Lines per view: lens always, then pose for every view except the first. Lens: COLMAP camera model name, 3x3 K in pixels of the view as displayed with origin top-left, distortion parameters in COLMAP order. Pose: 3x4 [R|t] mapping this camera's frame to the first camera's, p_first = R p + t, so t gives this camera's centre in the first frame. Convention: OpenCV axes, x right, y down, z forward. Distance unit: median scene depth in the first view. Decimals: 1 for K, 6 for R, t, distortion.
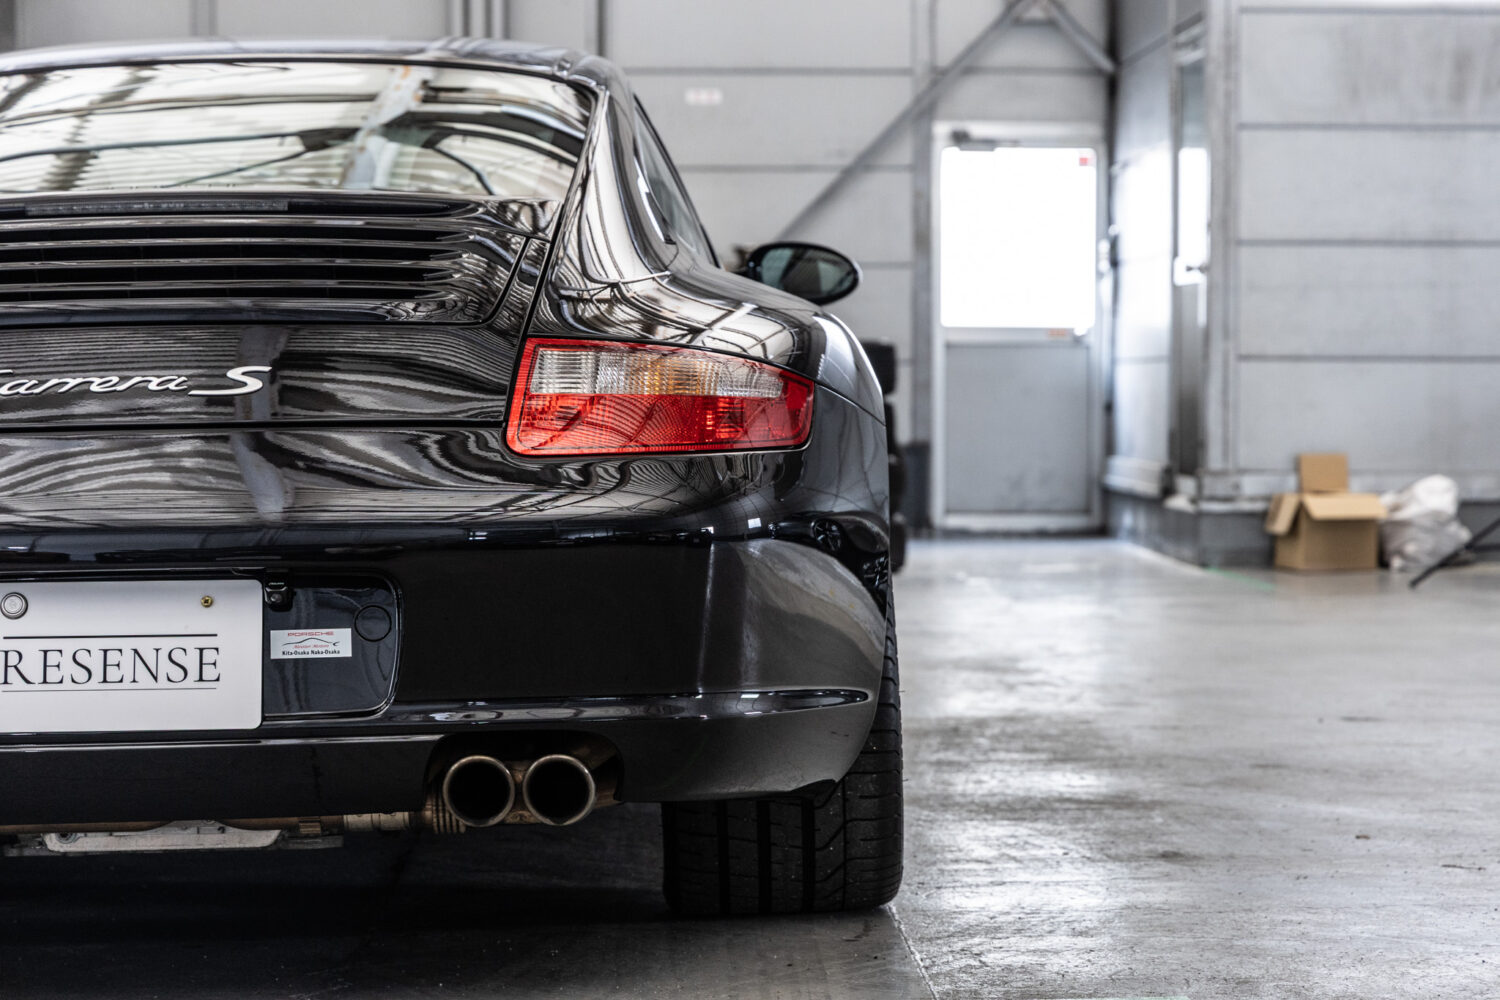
lens RADIAL K [[3597.1, 0, 750.9], [0, 3597.1, 505.9], [0, 0, 1]] dist [0.063436, 0.000000]
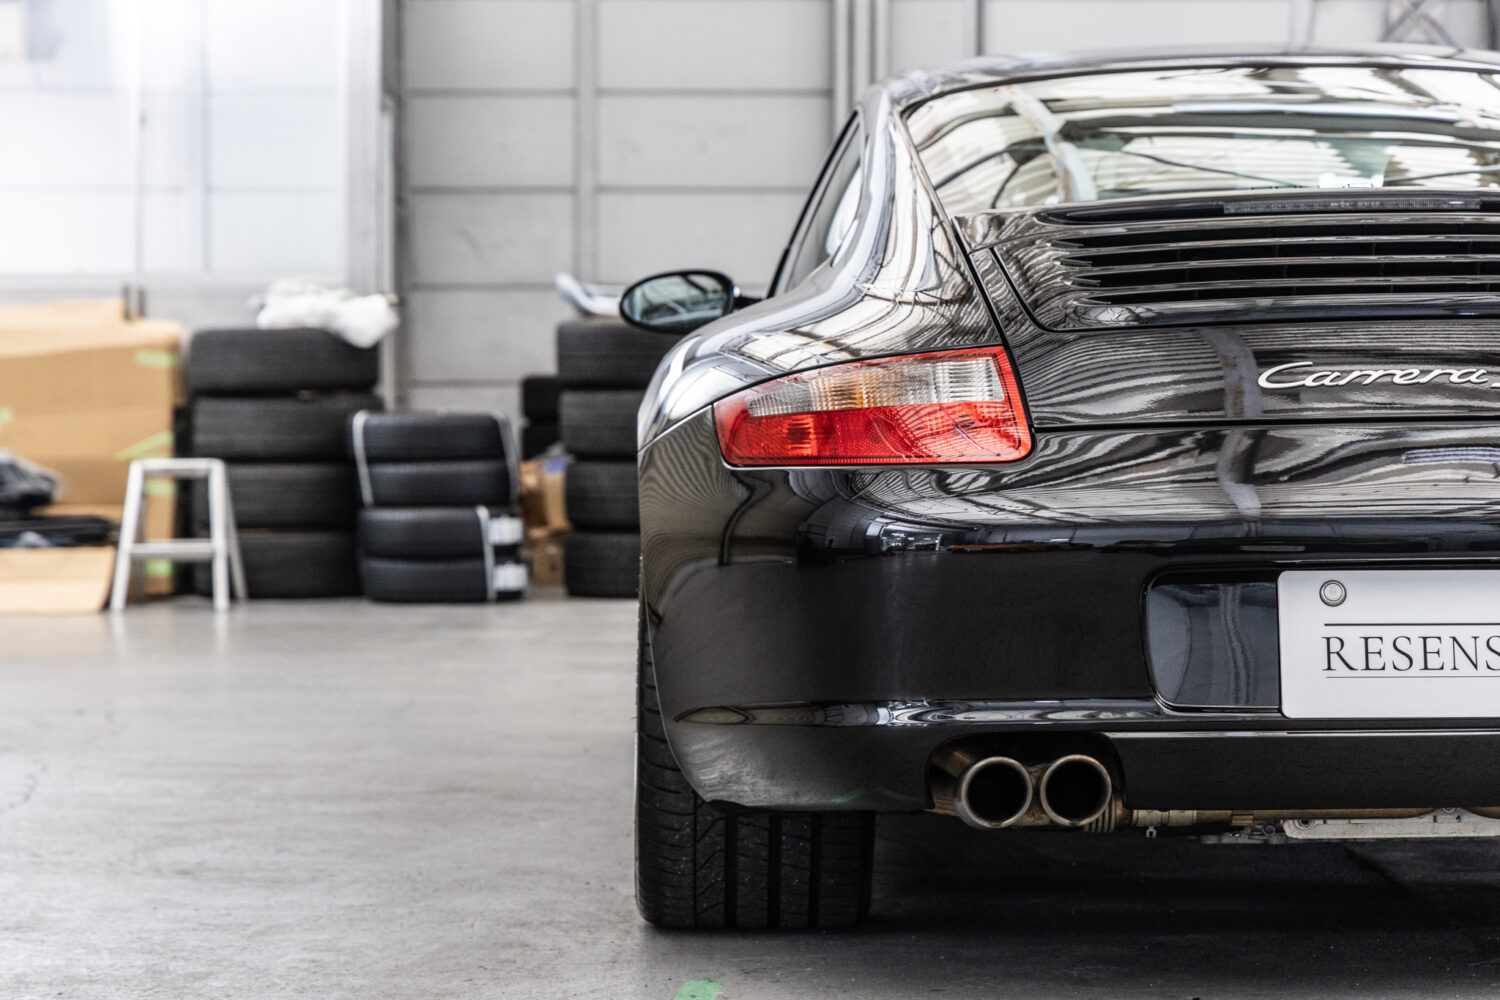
lens RADIAL K [[3597.1, 0, 727.3], [0, 3597.1, 467.0], [0, 0, 1]] dist [0.063436, 0.000000]
pose [[0.998769, 0.005077, -0.049343, -0.296804], [-0.005918, 0.999840, -0.016896, 0.009372], [0.049249, 0.017167, 0.998639, -0.022862]]
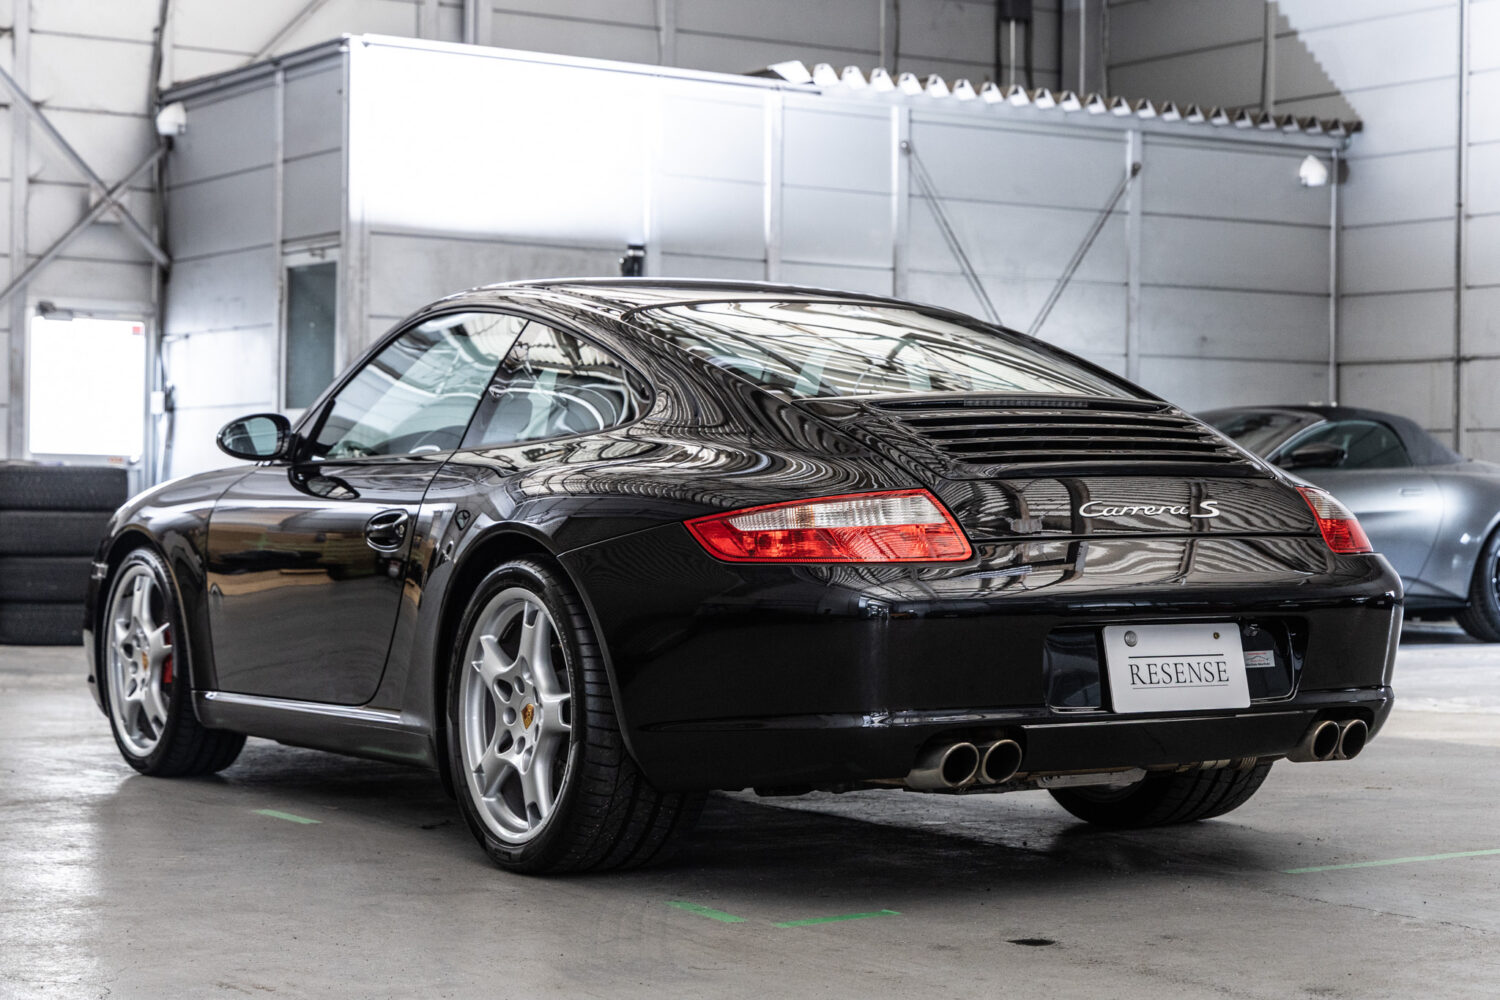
lens RADIAL K [[2862.3, 0, 750.3], [0, 2862.3, 492.3], [0, 0, 1]] dist [0.011455, 0.000000]
pose [[0.876088, 0.015895, 0.481890, -0.932729], [0.001680, 0.999350, -0.036017, 0.006123], [-0.482149, 0.032363, 0.875491, -0.099326]]
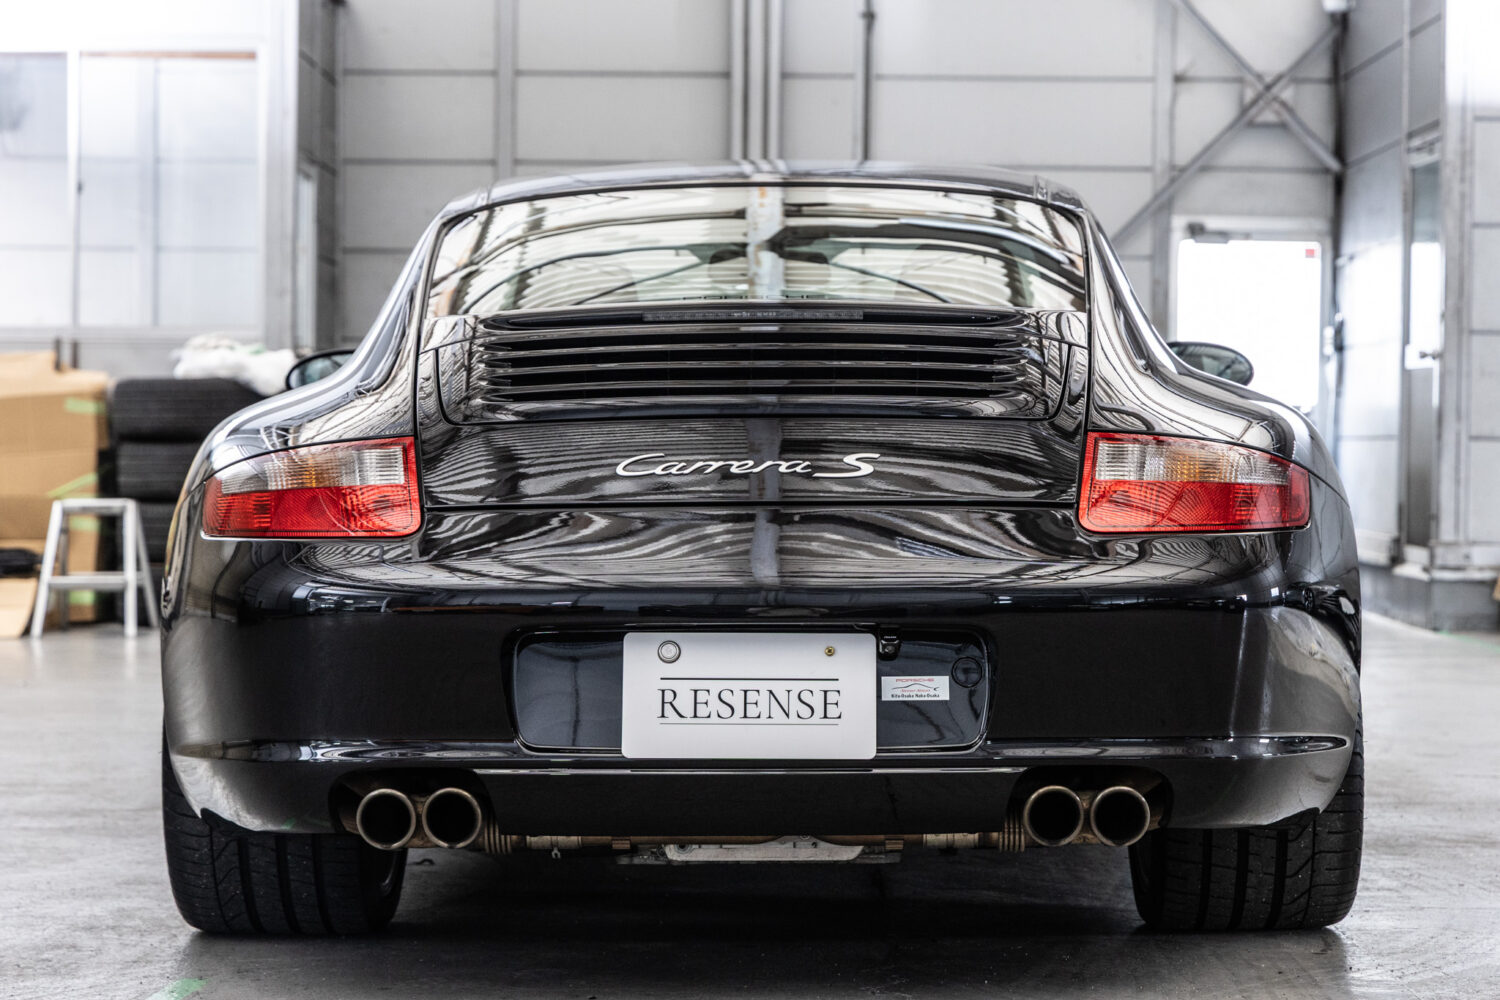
lens RADIAL K [[3382.4, 0, 753.7], [0, 3382.4, 493.9], [0, 0, 1]] dist [0.082673, 0.000000]
pose [[0.998811, 0.015063, -0.046362, -0.114430], [-0.015988, 0.999679, -0.019641, -0.002825], [0.046052, 0.020359, 0.998732, -0.108004]]
